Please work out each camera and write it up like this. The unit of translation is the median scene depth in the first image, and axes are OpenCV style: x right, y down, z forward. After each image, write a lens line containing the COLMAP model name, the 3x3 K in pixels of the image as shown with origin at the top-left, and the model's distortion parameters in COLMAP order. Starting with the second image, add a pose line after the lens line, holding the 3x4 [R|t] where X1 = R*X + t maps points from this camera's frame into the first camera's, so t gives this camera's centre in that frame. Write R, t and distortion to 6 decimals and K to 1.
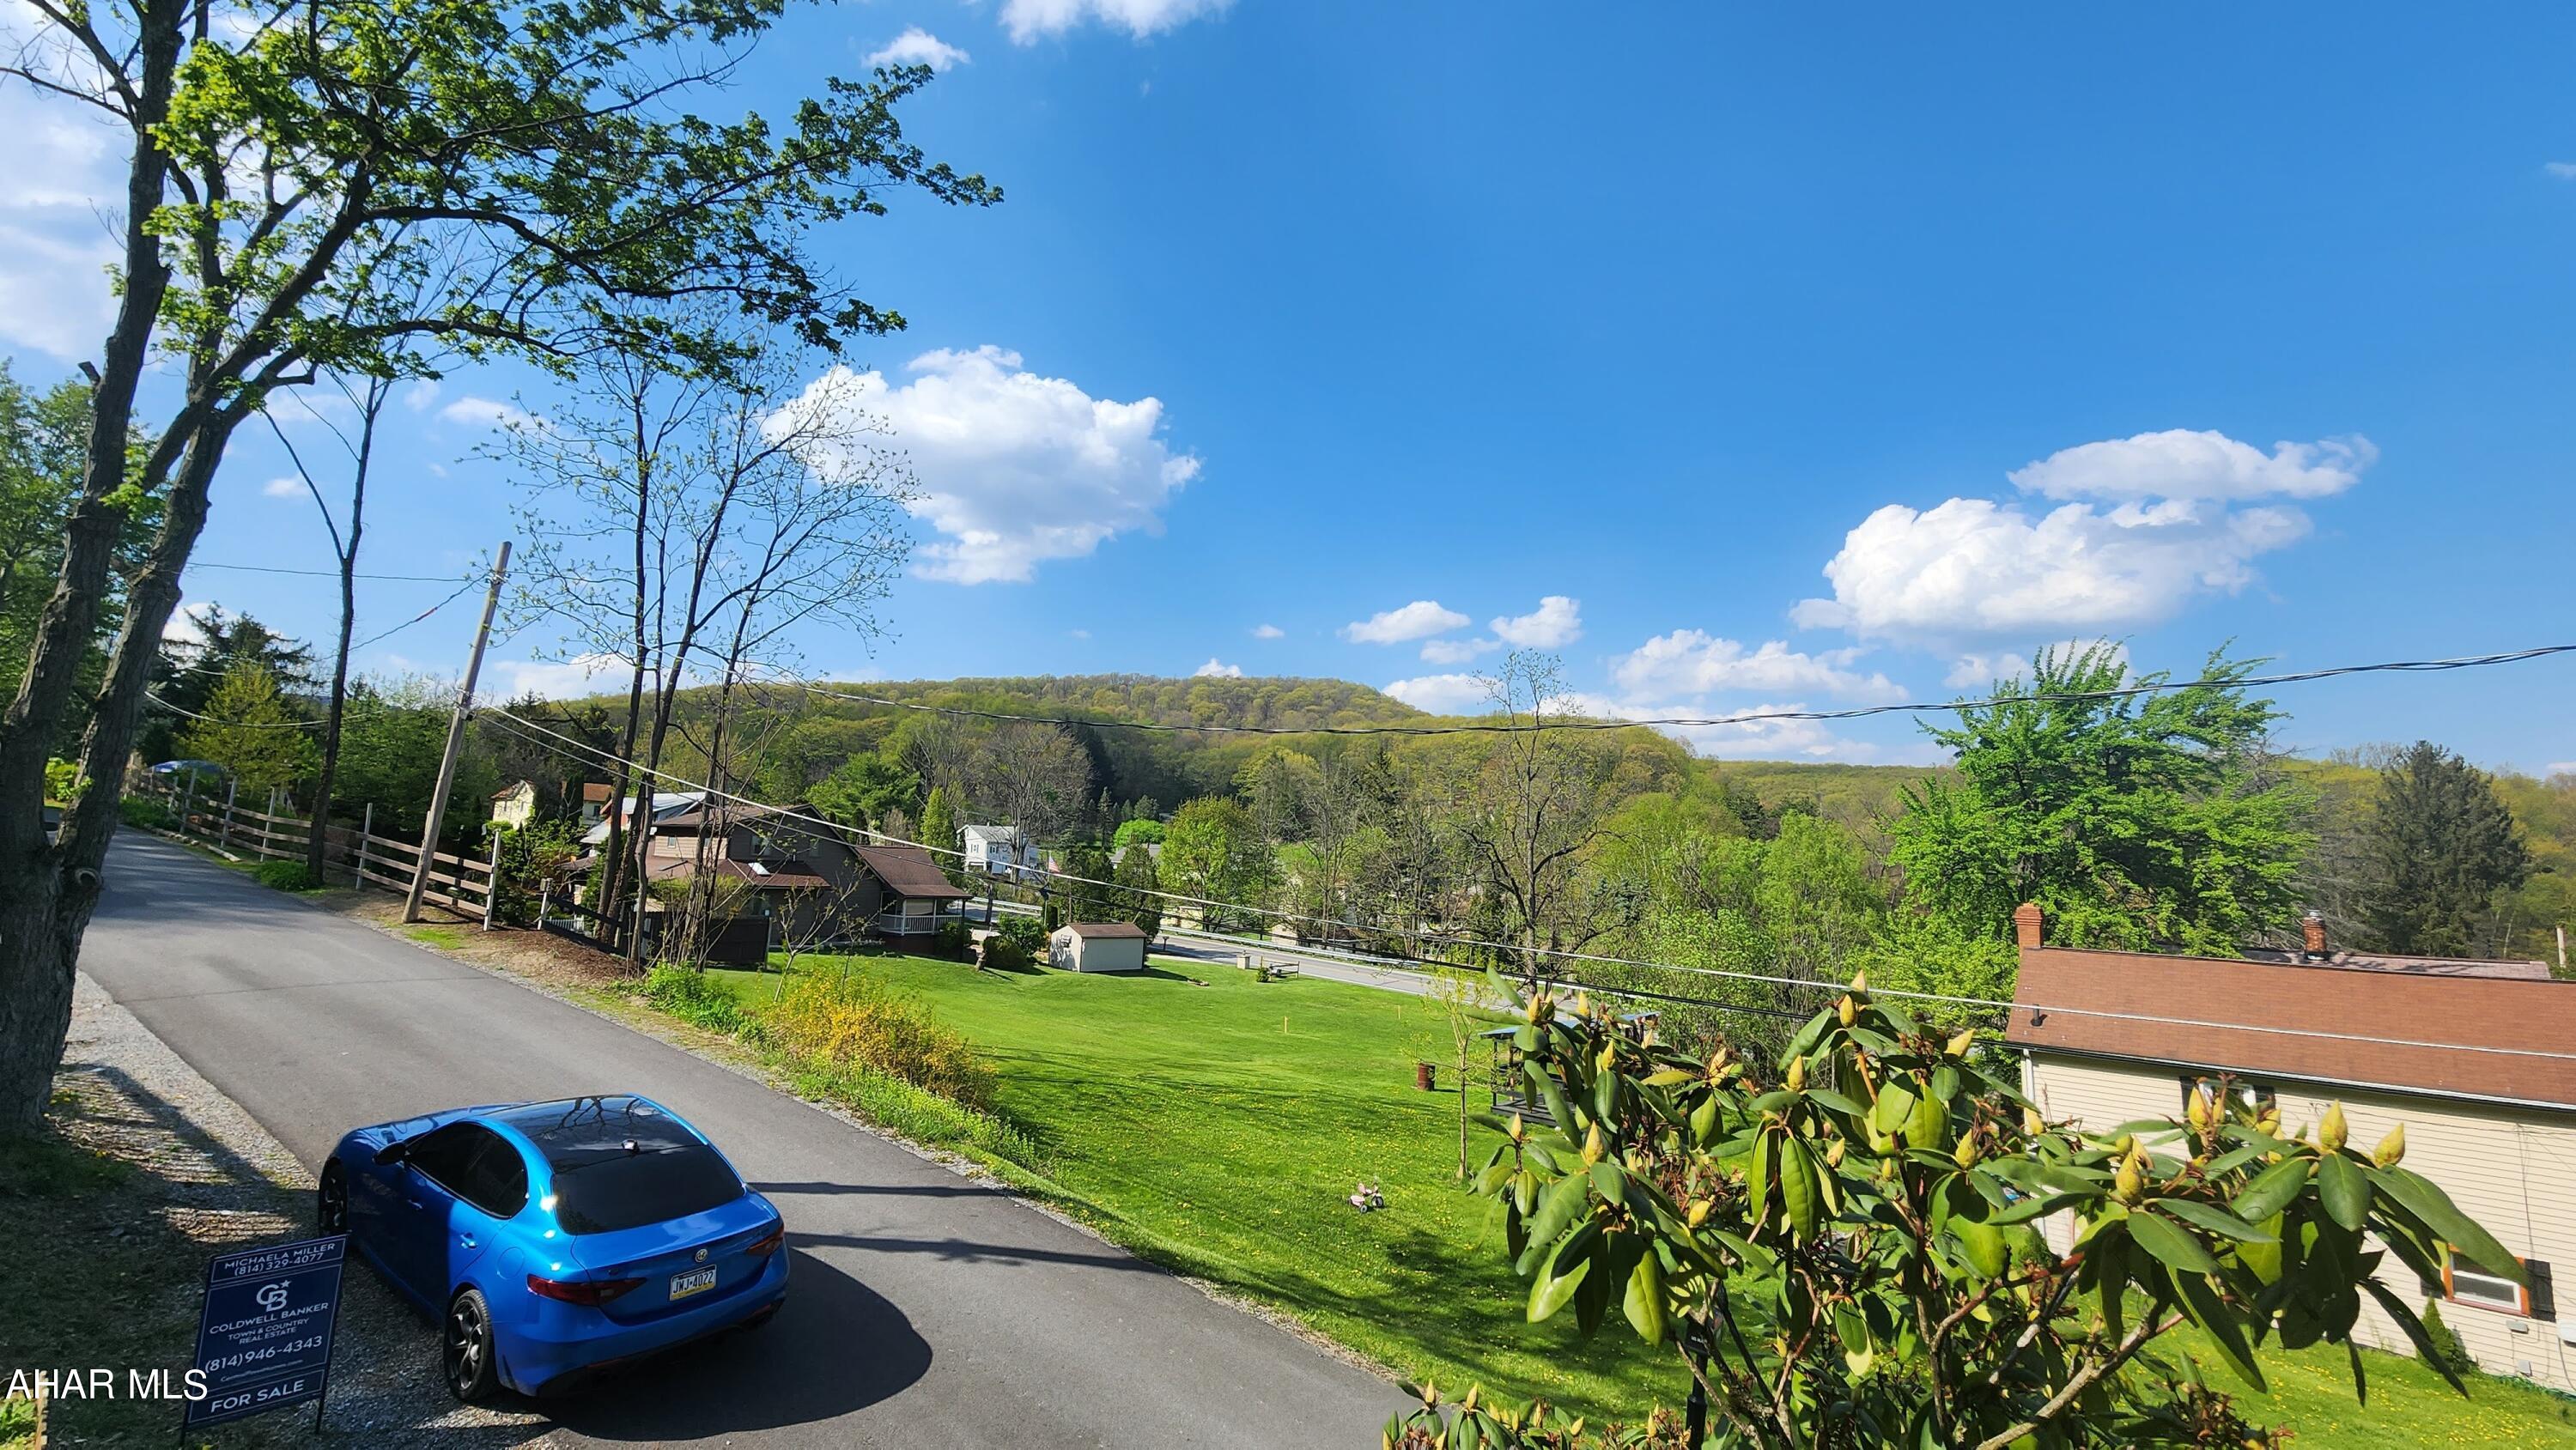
lens RADIAL K [[1055.5, 0, 1285.2], [0, 1055.5, 732.8], [0, 0, 1]] dist [-0.001296, -0.000143]
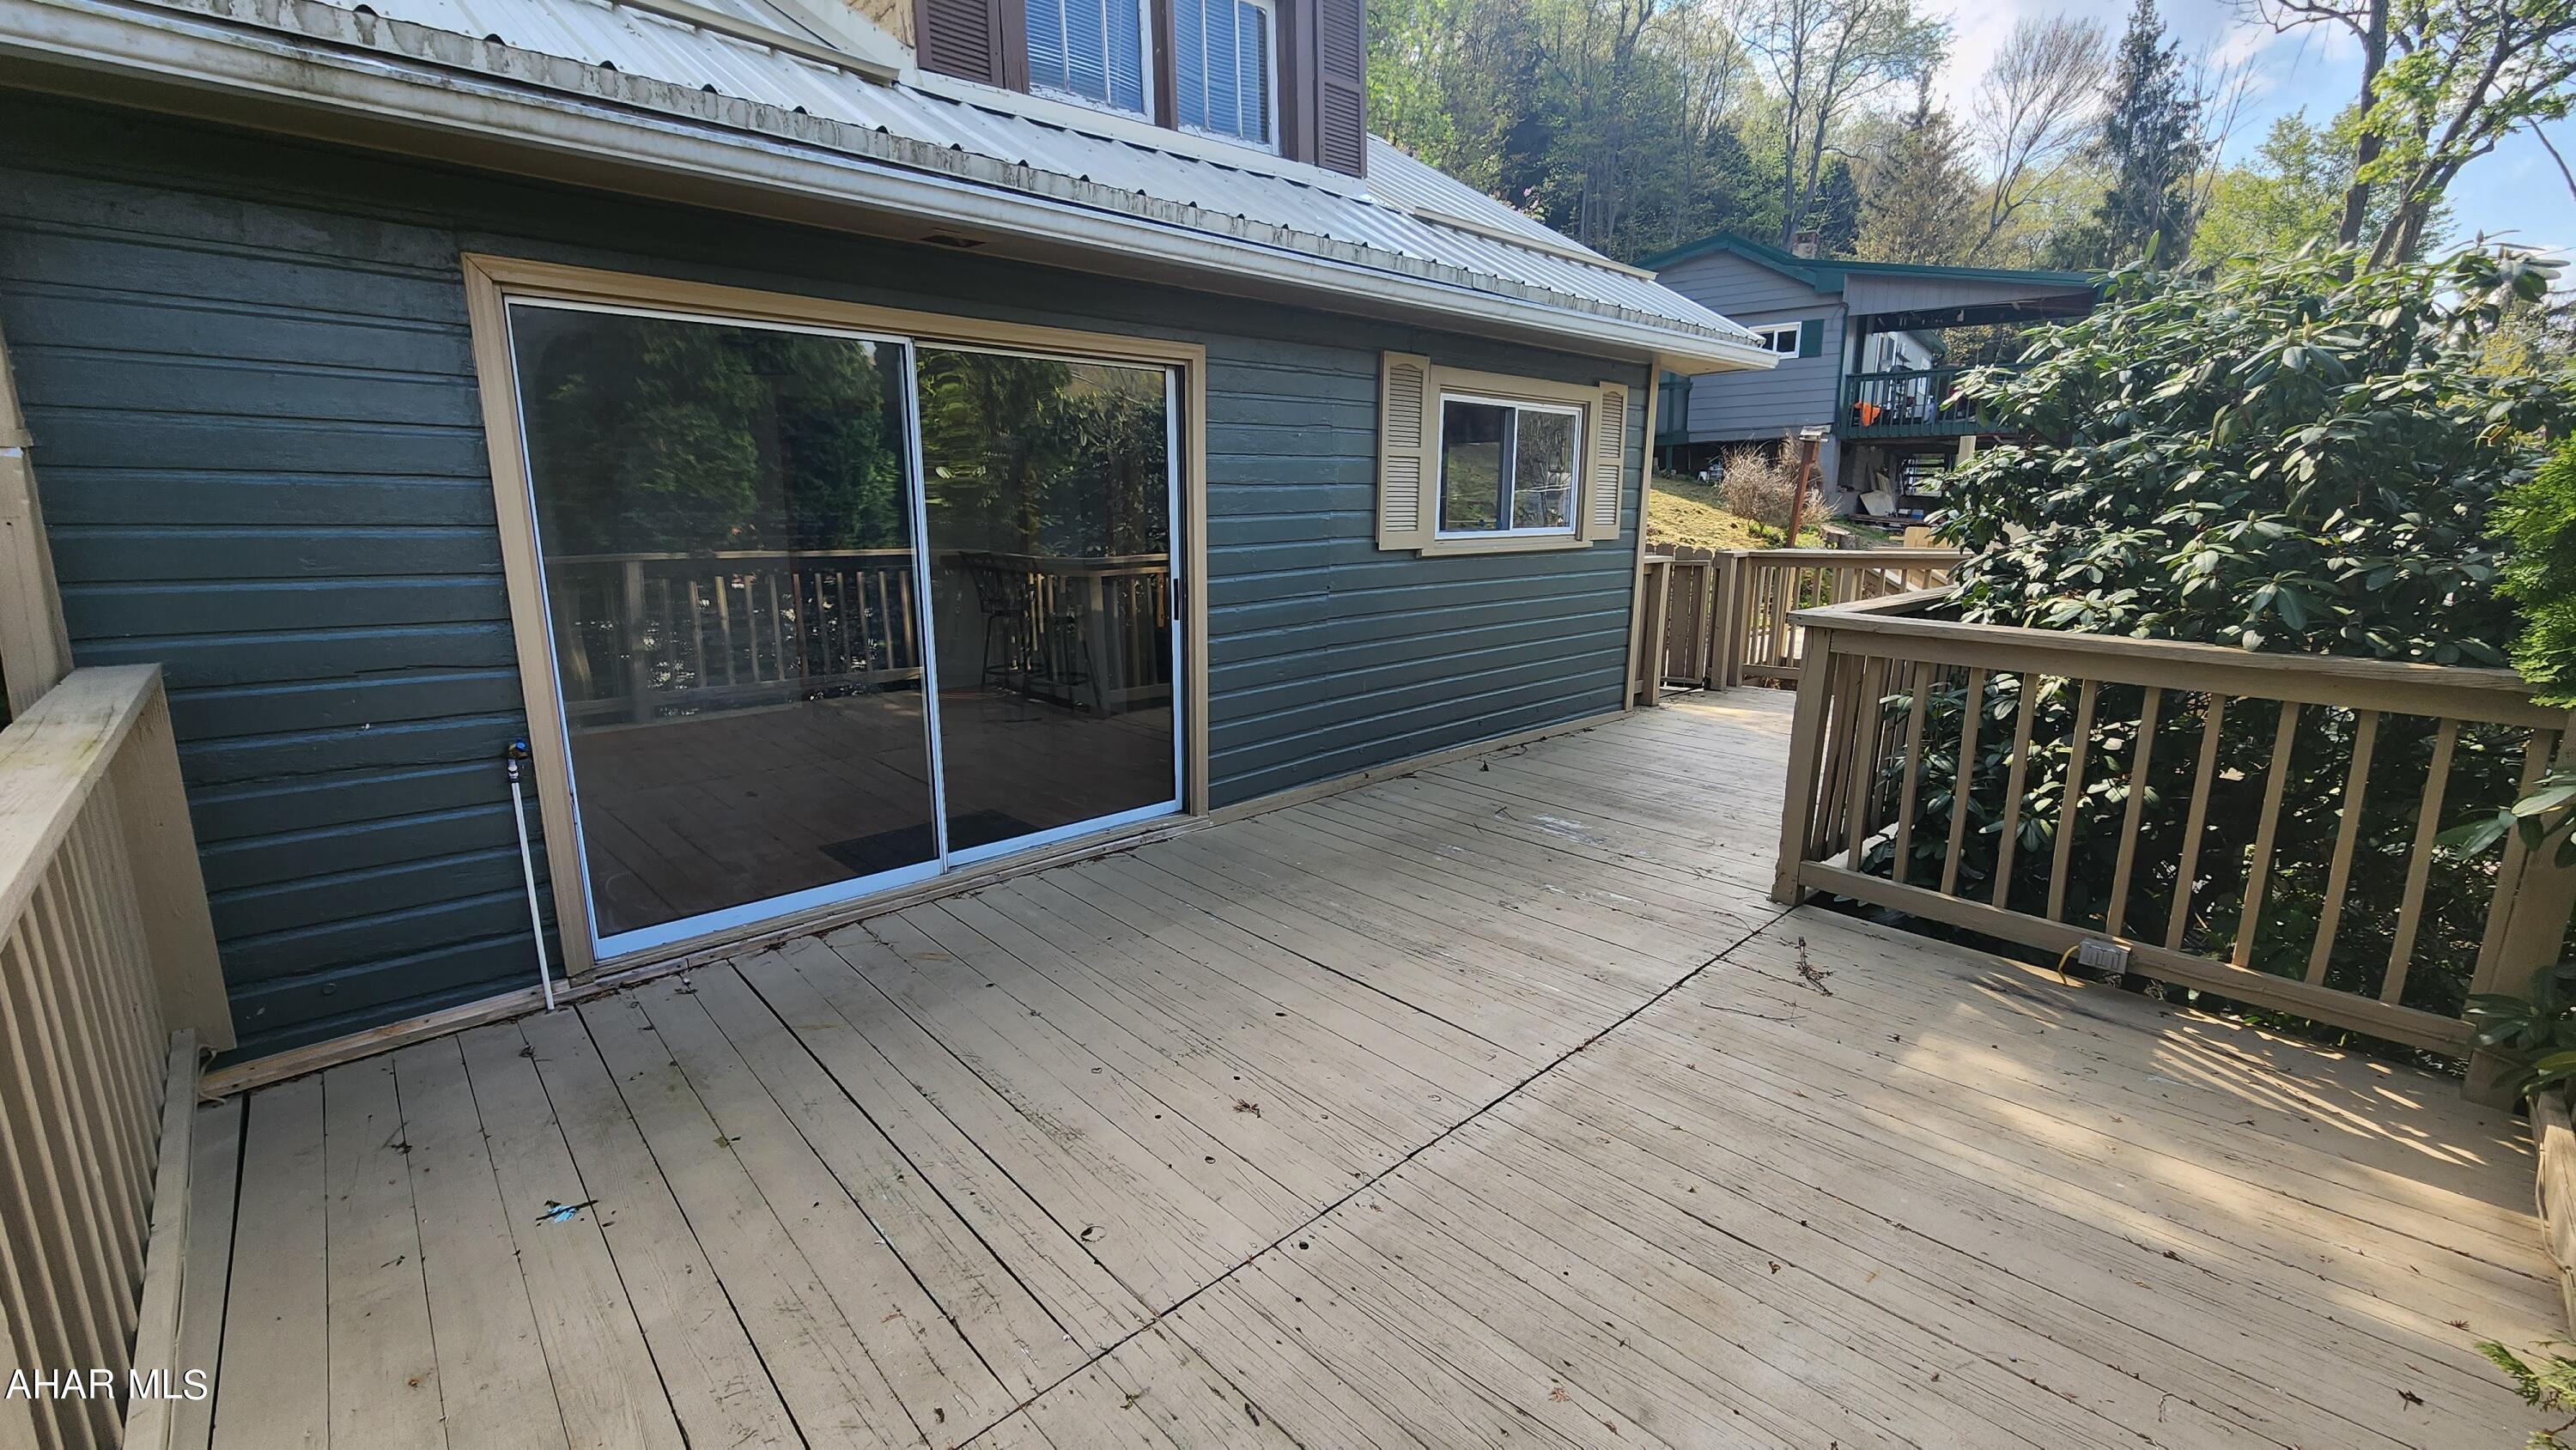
lens RADIAL K [[1064.0, 0, 1285.8], [0, 1064.0, 729.4], [0, 0, 1]] dist [0.000691, -0.000568]
pose [[-0.057912, 0.168150, -0.984059, 0.155101], [0.130928, 0.978479, 0.159491, -0.004191], [0.989699, -0.119605, -0.078681, -0.126594]]
